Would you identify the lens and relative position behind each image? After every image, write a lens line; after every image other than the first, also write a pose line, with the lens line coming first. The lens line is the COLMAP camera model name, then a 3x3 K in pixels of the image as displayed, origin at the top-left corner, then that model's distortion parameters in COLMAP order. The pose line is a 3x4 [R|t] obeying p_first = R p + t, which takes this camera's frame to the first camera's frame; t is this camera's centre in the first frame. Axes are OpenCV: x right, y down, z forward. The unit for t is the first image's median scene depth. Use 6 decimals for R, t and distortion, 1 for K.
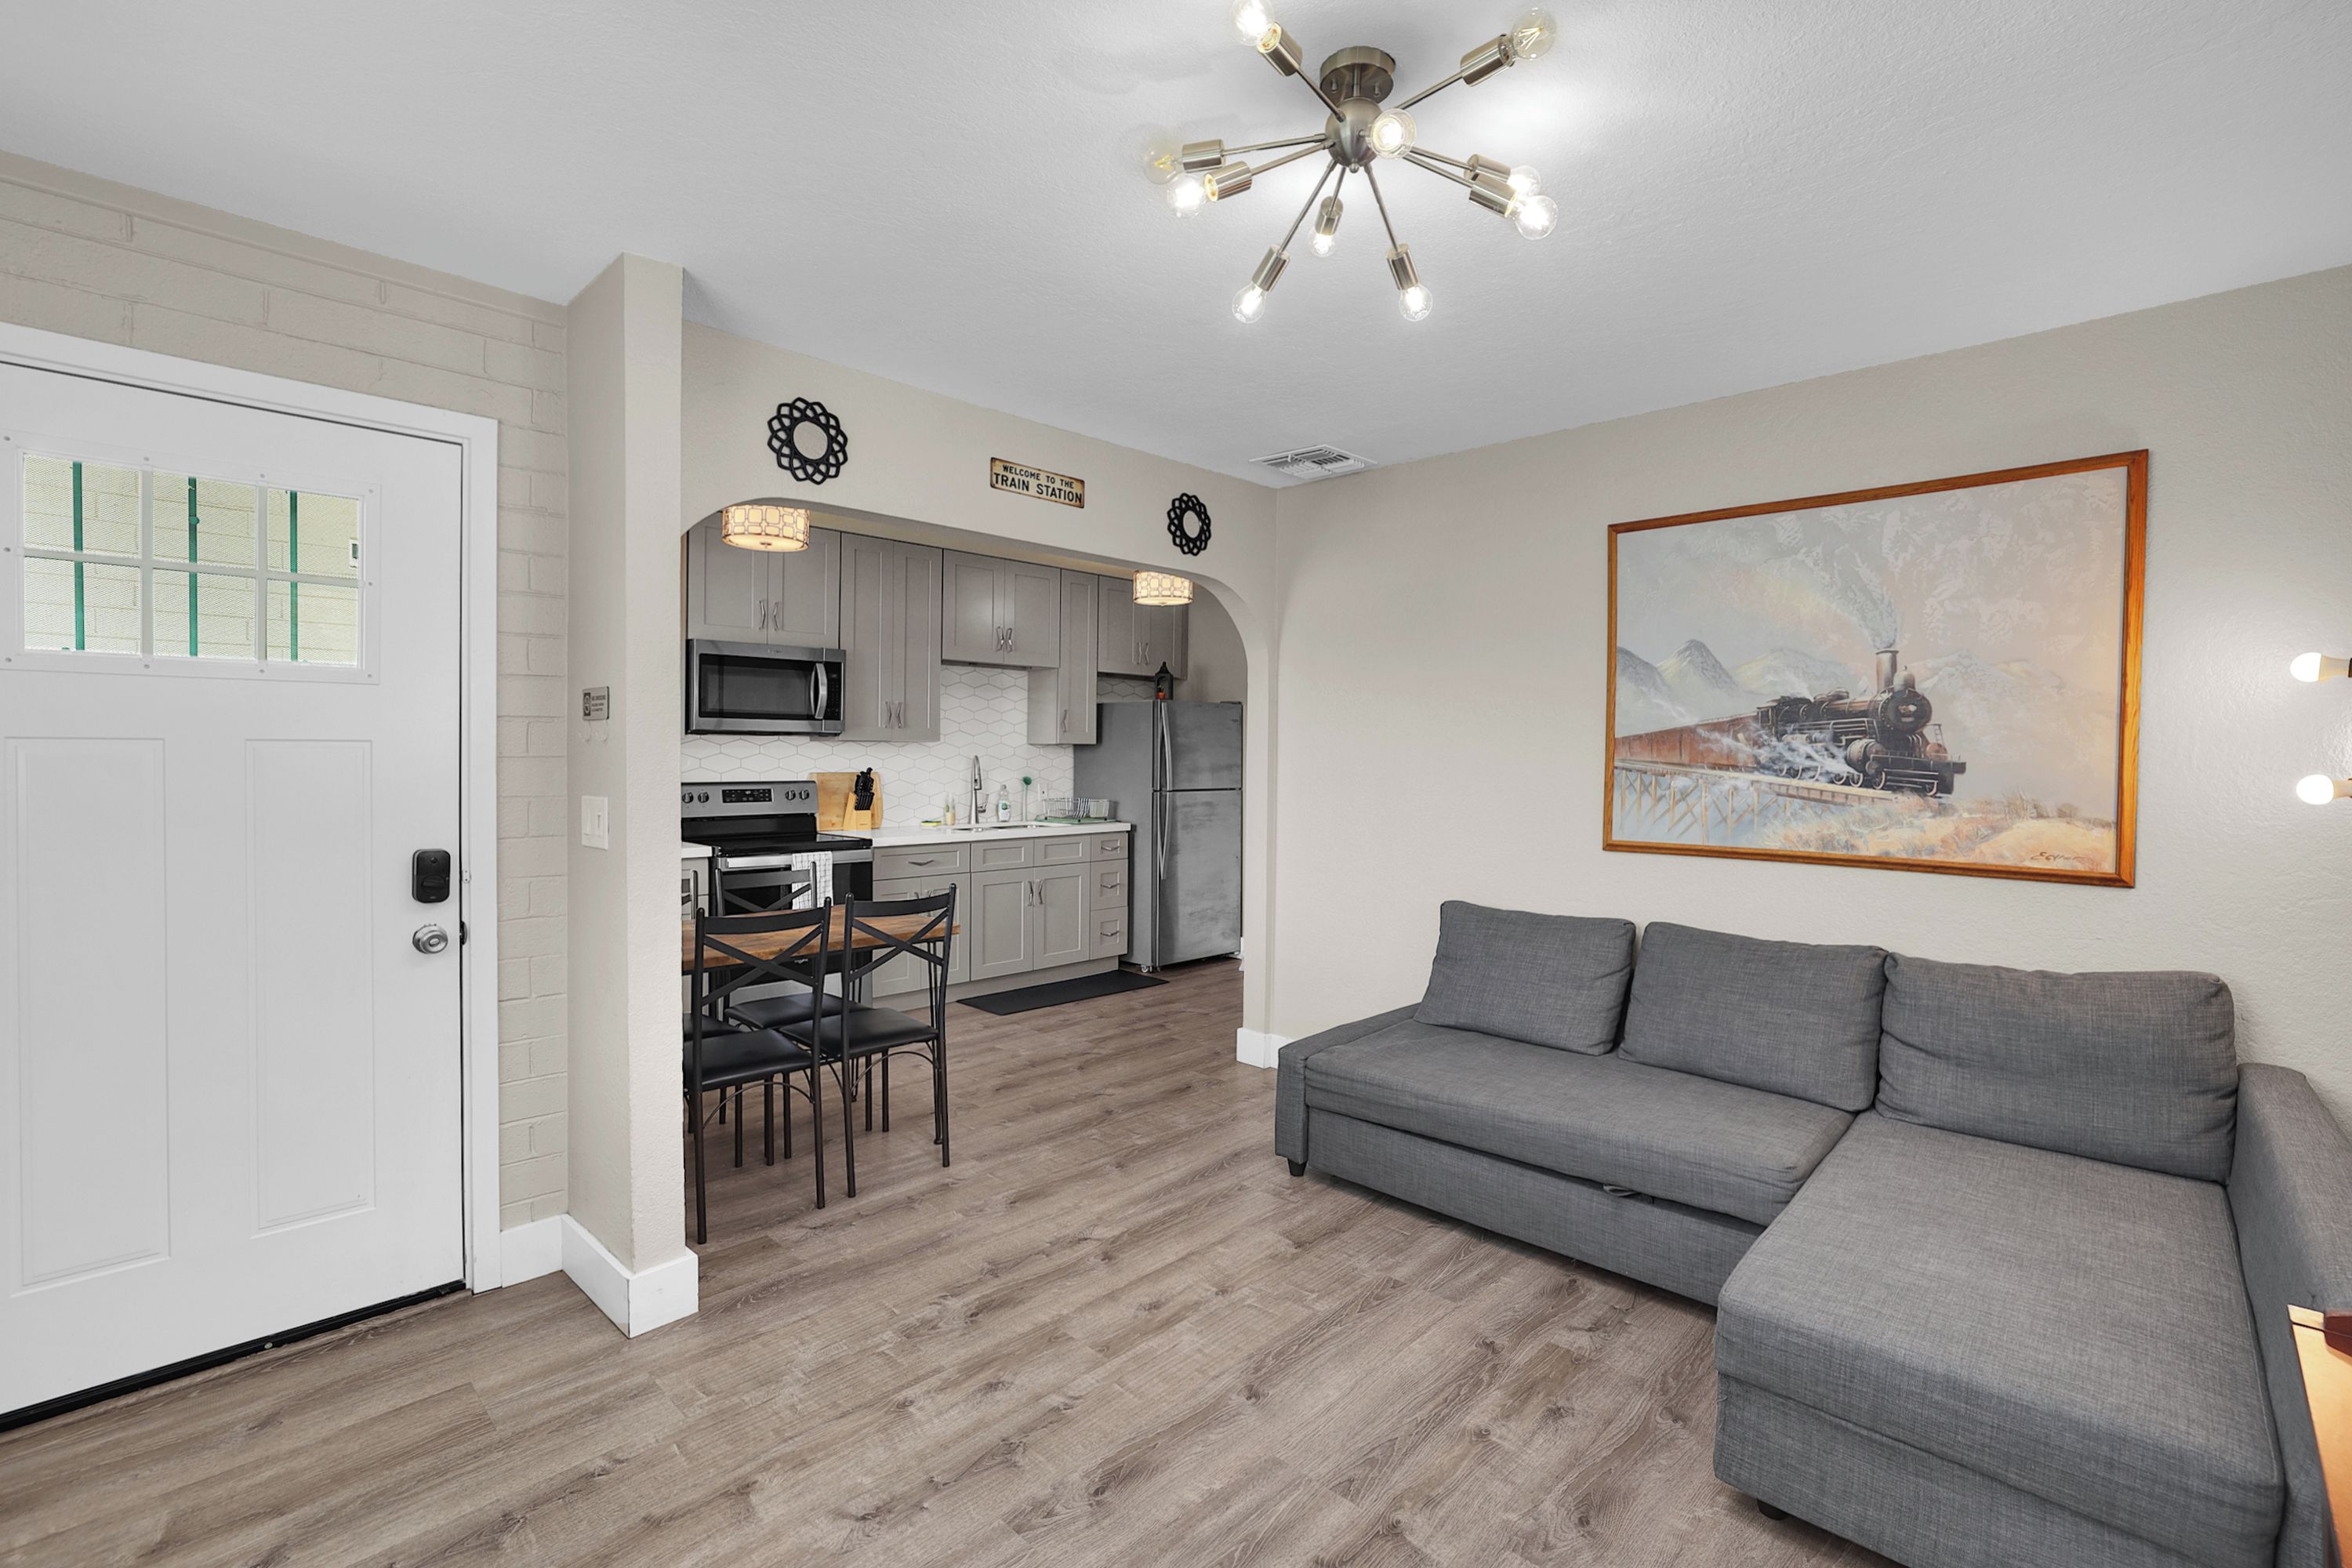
lens RADIAL K [[1094.8, 0, 1176.0], [0, 1094.8, 784.0], [0, 0, 1]] dist [-0.000268, -0.000080]
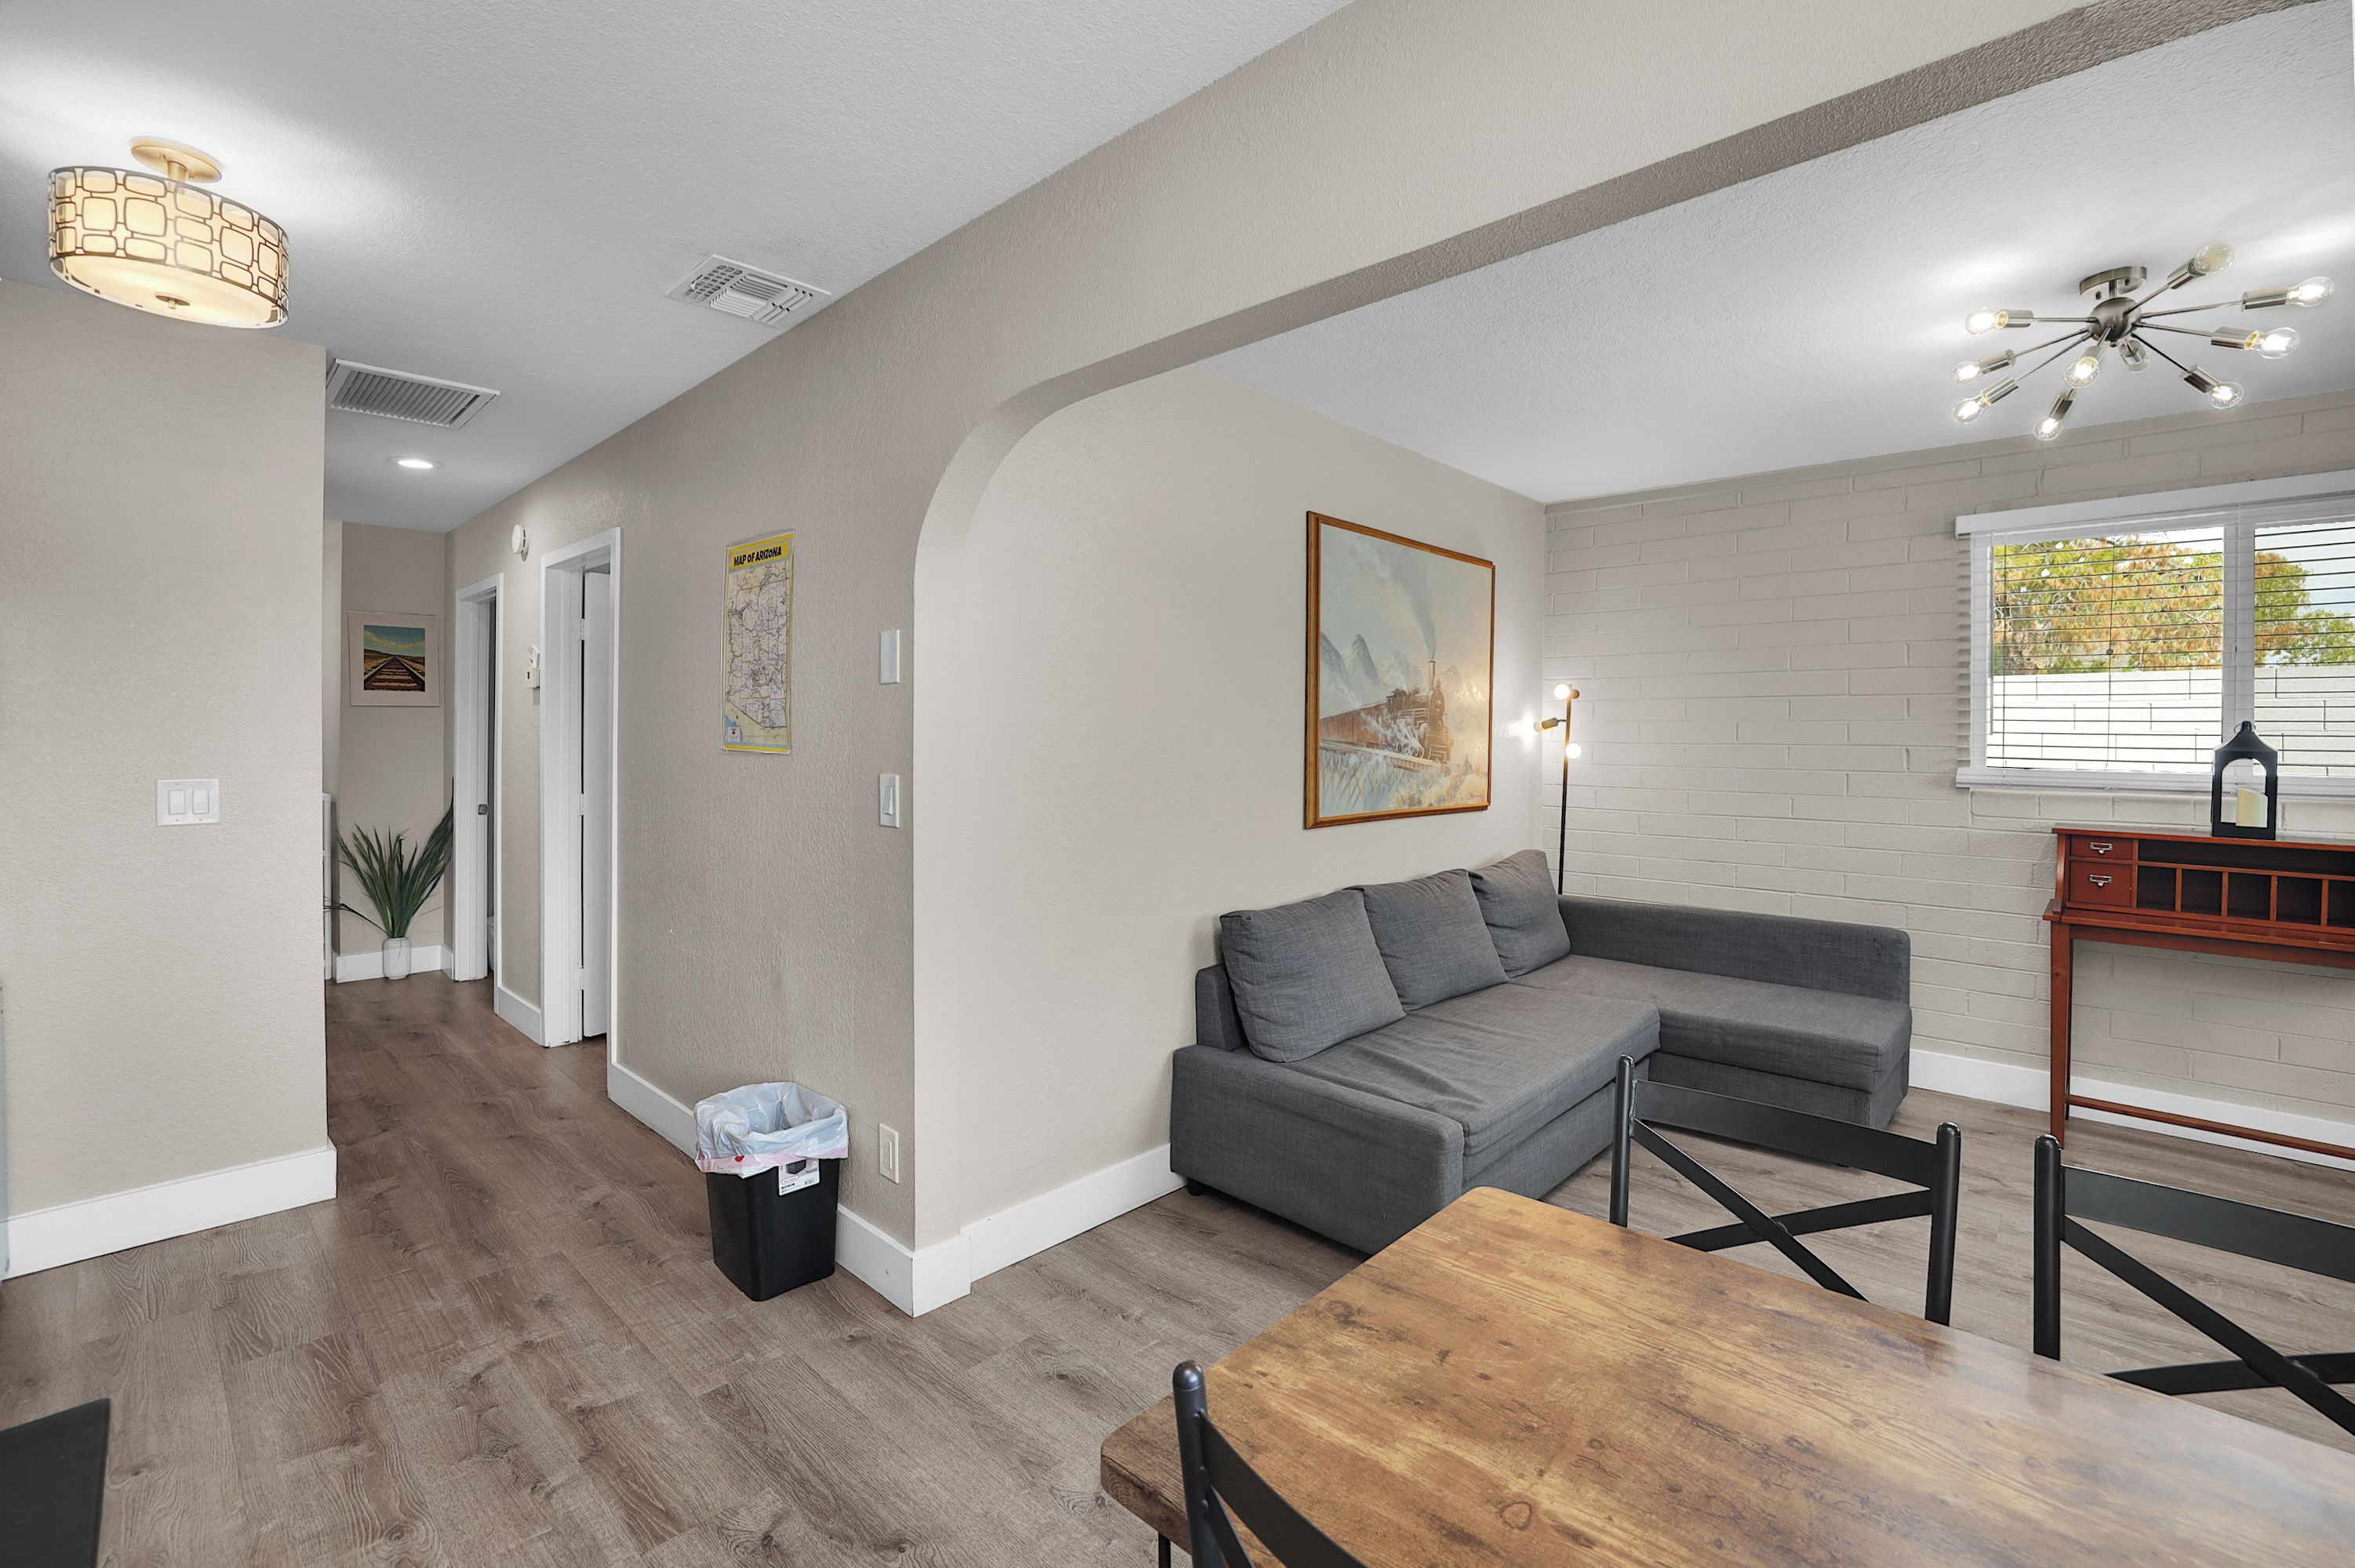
lens RADIAL K [[1042.9, 0, 1179.2], [0, 1042.9, 725.3], [0, 0, 1]] dist [-0.000011, 0.000013]
pose [[-0.010316, 0.001750, 0.999945, -0.644026], [0.025206, 0.999681, -0.001490, -0.041765], [-0.999629, 0.025189, -0.010357, 1.250499]]
